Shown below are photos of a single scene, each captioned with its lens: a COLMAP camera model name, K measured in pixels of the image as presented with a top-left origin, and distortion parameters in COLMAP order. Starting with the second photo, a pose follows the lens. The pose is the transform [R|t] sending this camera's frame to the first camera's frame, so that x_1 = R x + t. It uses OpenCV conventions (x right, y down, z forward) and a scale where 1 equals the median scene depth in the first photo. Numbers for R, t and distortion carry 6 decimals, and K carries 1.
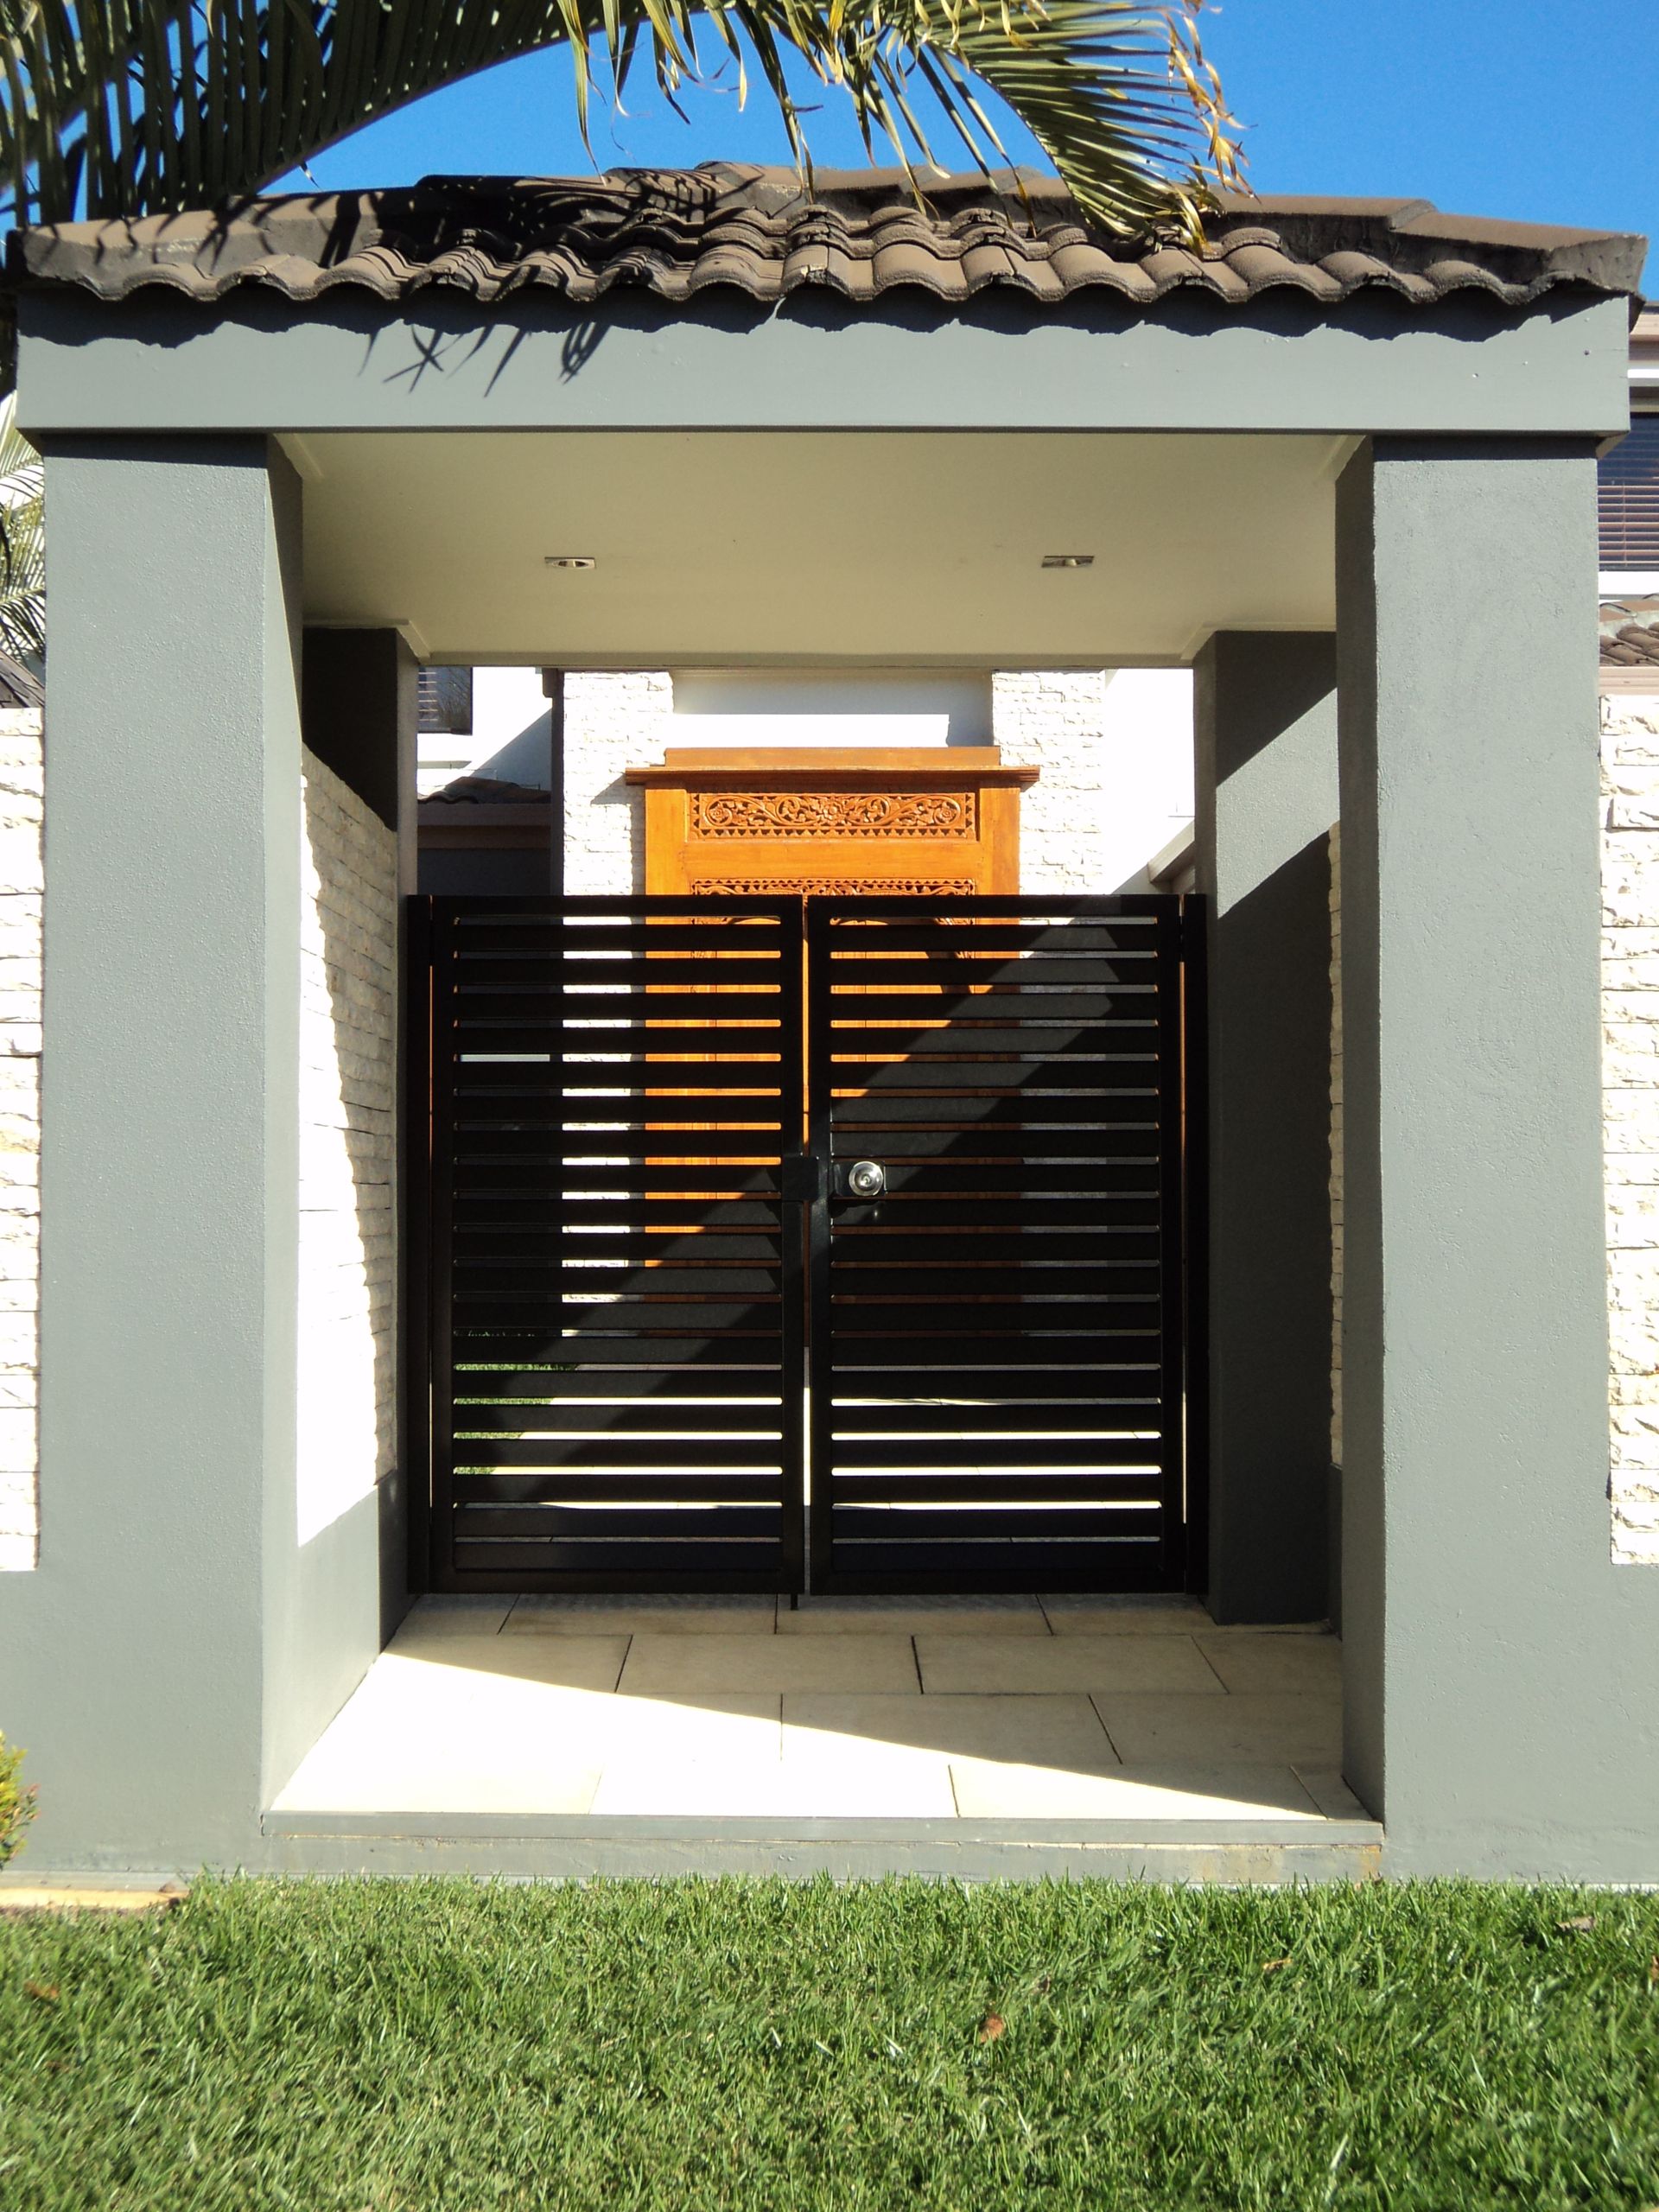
lens RADIAL K [[2966.1, 0, 829.5], [0, 2966.1, 1106.0], [0, 0, 1]] dist [-0.020157, -0.043769]
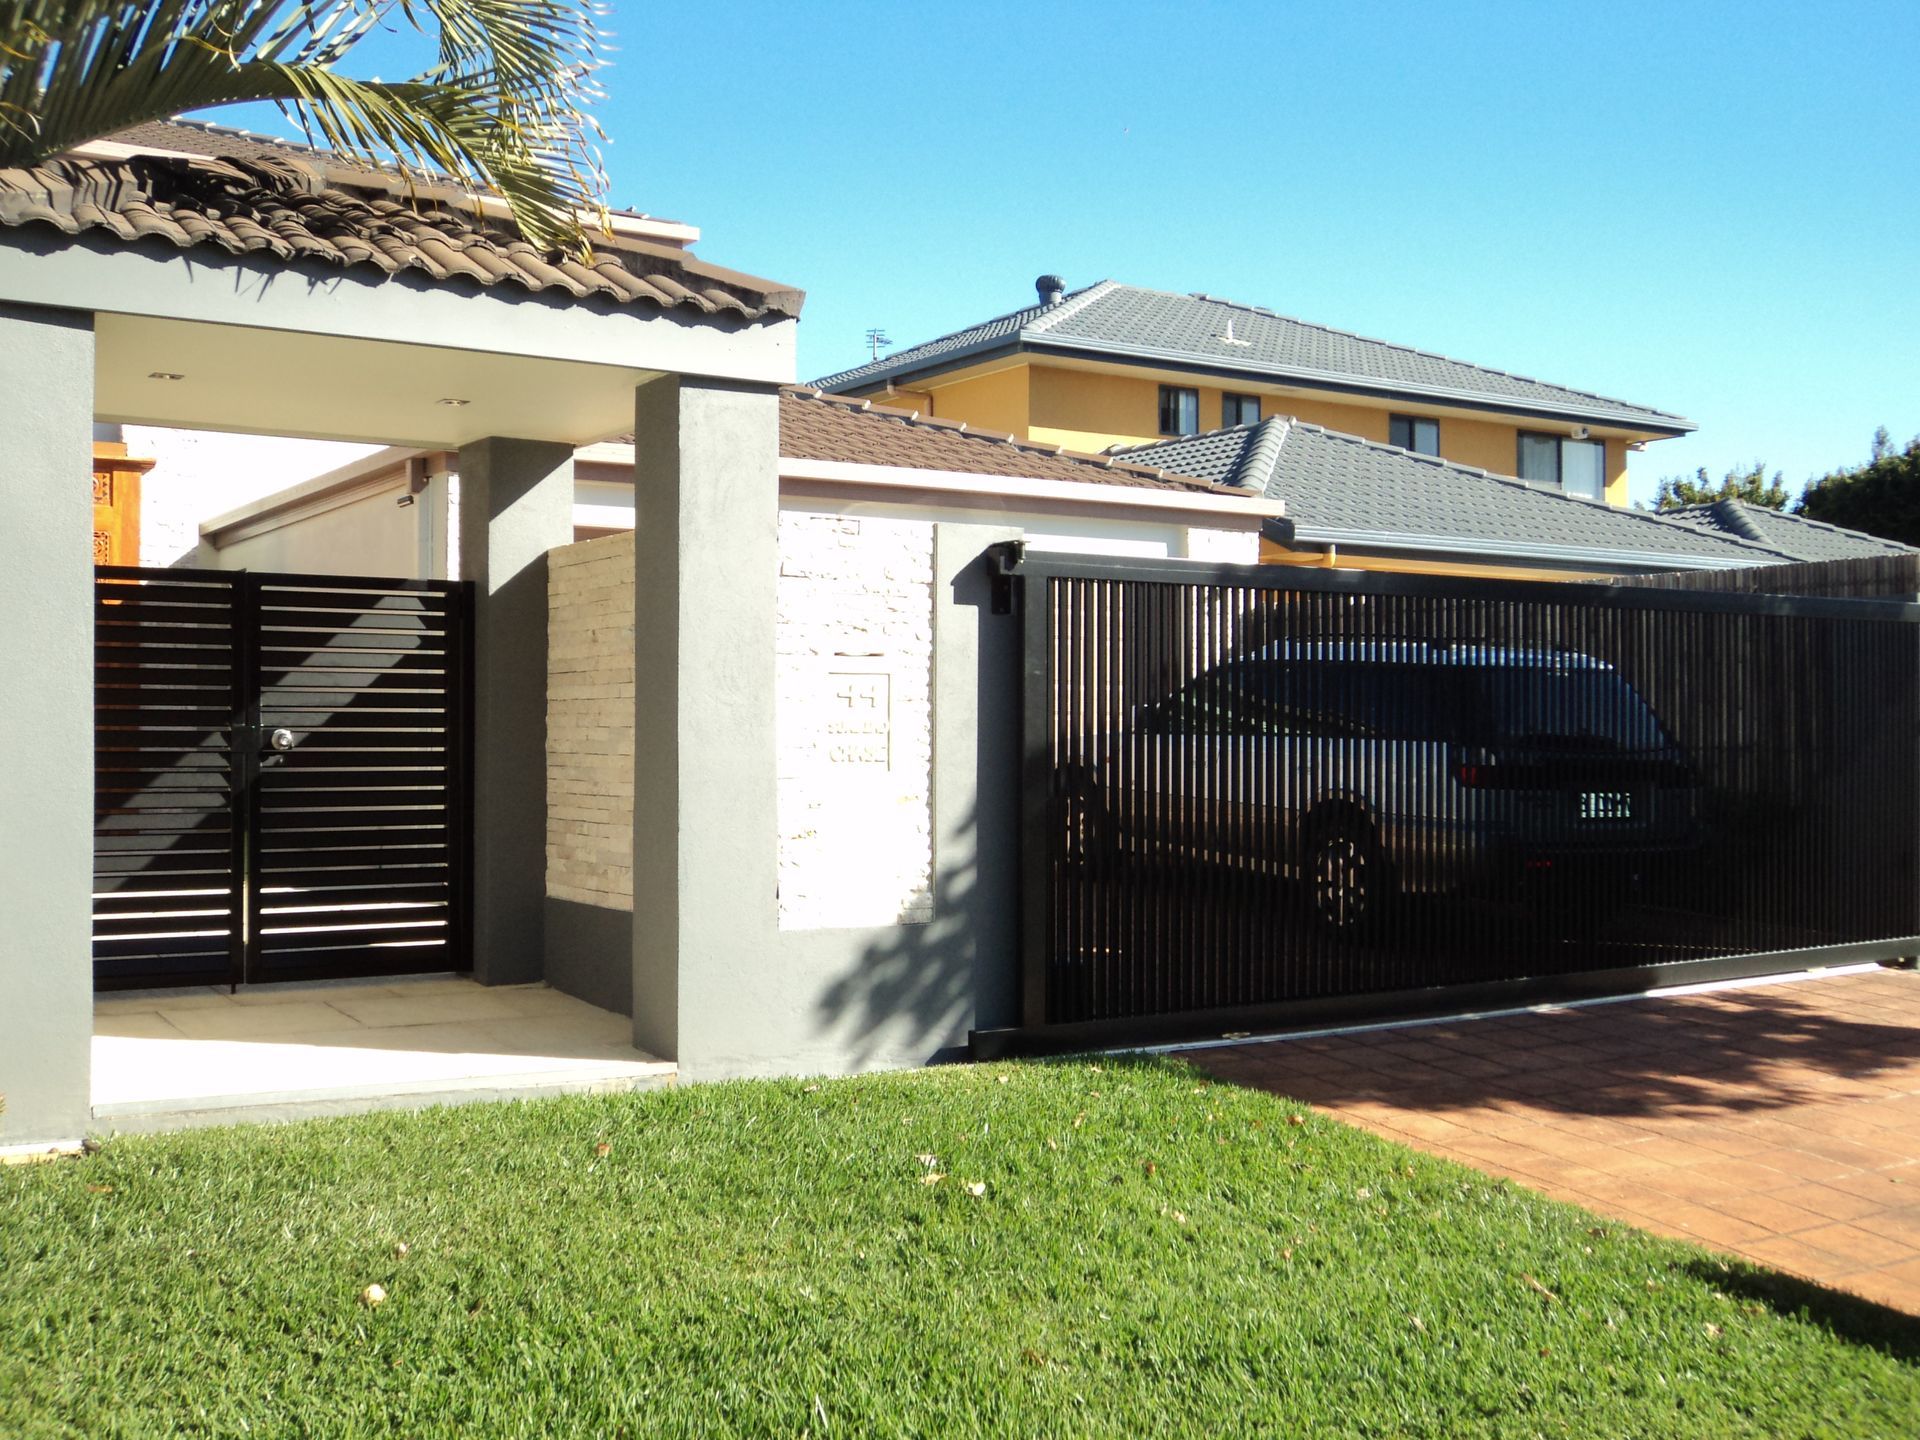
lens RADIAL K [[2025.6, 0, 960.0], [0, 2025.6, 720.0], [0, 0, 1]] dist [-0.015486, -0.038171]
pose [[0.845740, 0.008856, 0.533522, -0.380275], [-0.020026, 0.999685, 0.015151, -0.016576], [-0.533219, -0.023498, 0.845651, -0.262666]]
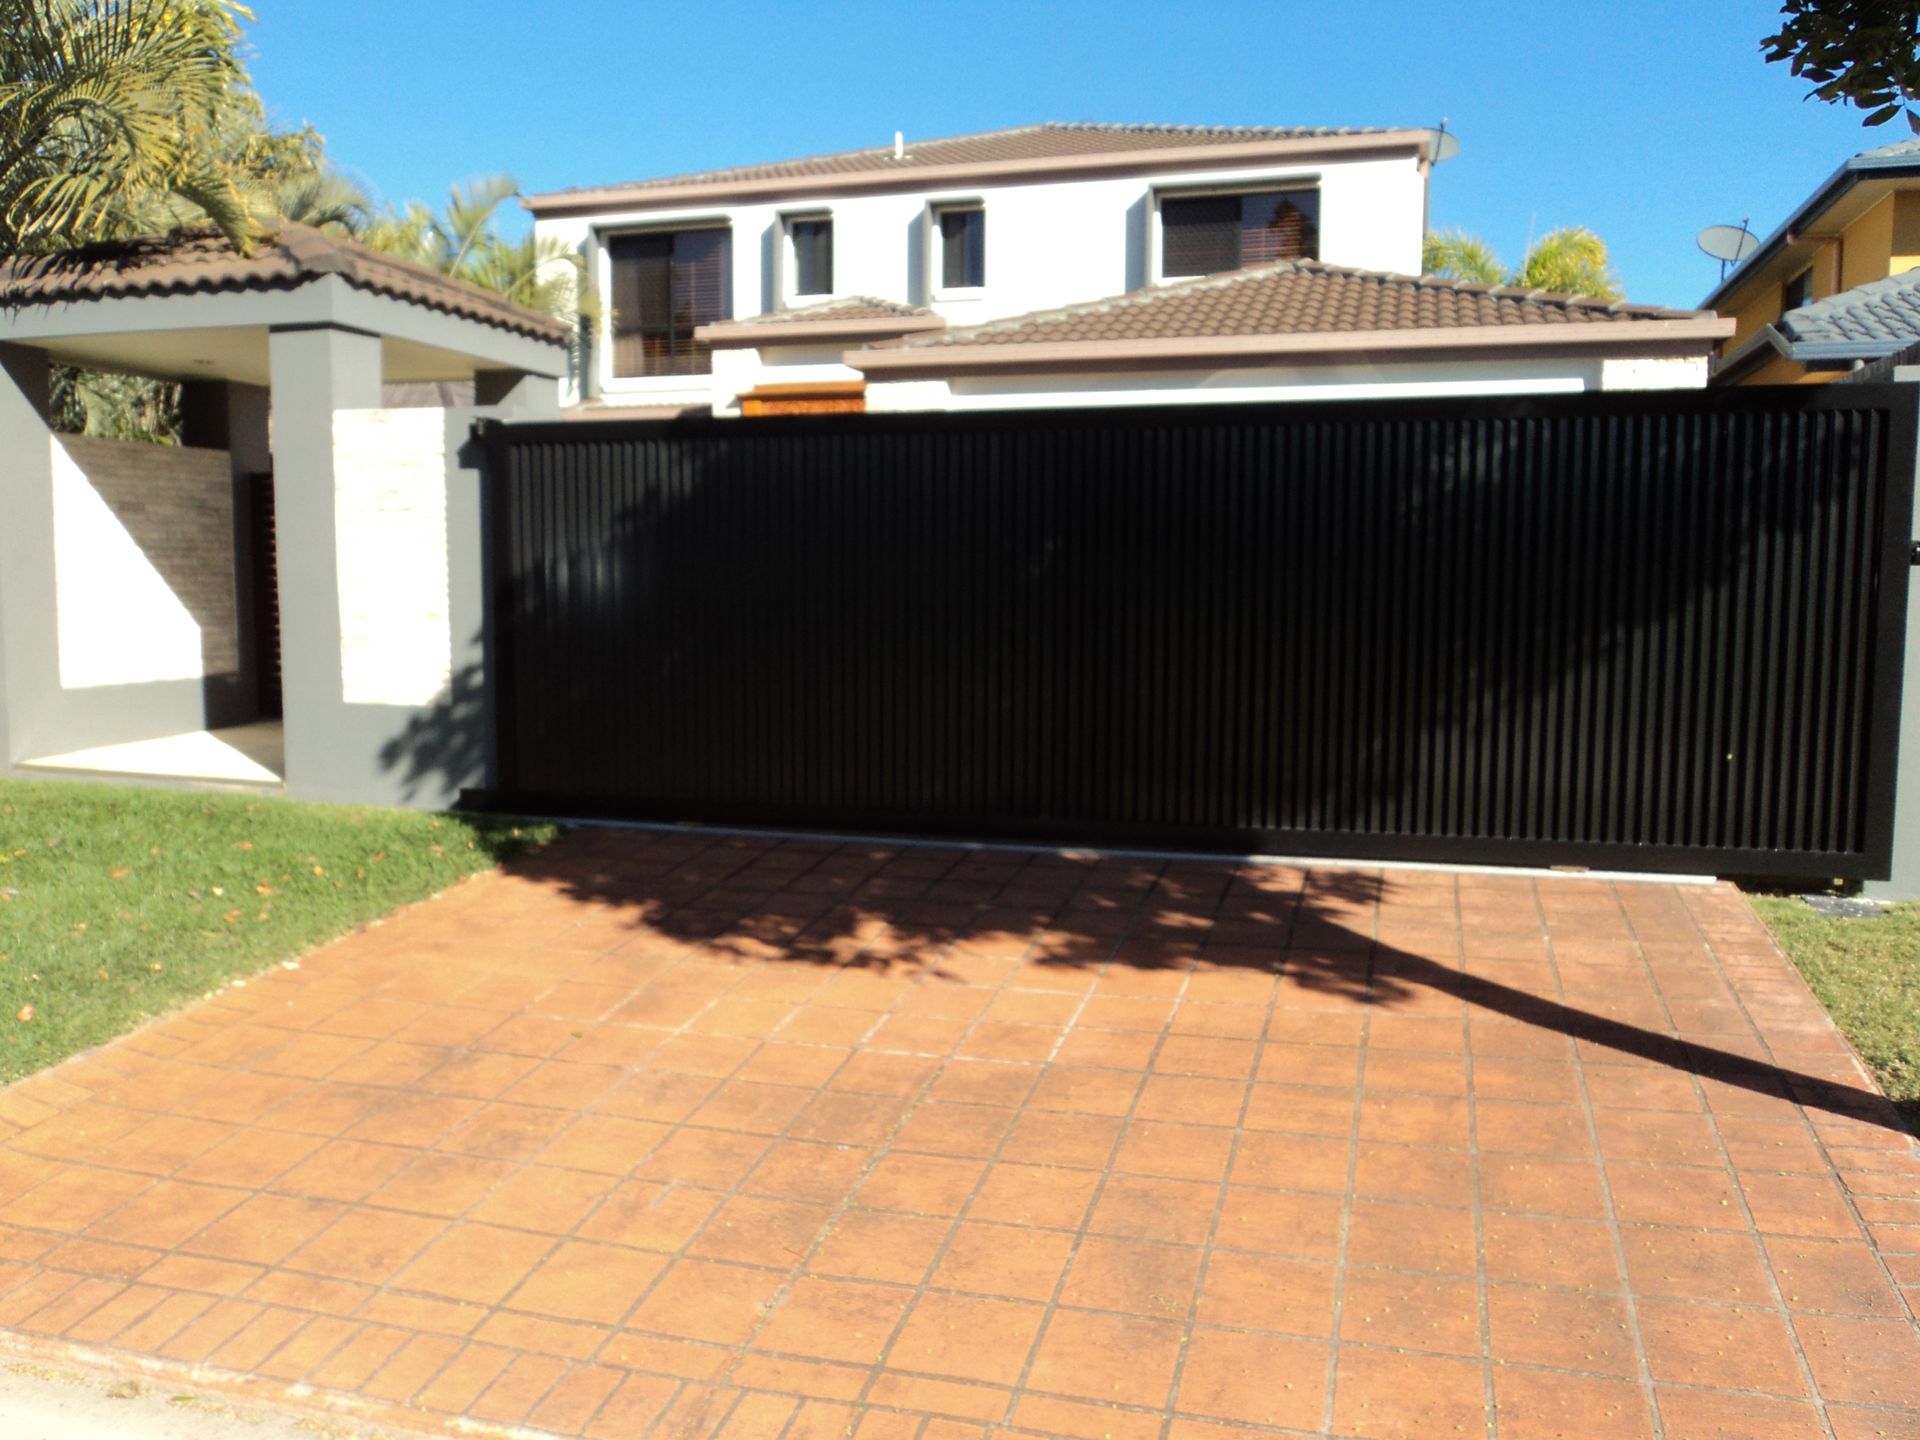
lens RADIAL K [[1470.4, 0, 960.0], [0, 1470.4, 720.0], [0, 0, 1]] dist [0.002272, -0.000282]
pose [[0.955982, 0.037427, -0.291030, 1.286801], [0.000462, 0.991639, 0.129046, -0.021581], [0.293426, -0.123500, 0.947971, -0.257886]]
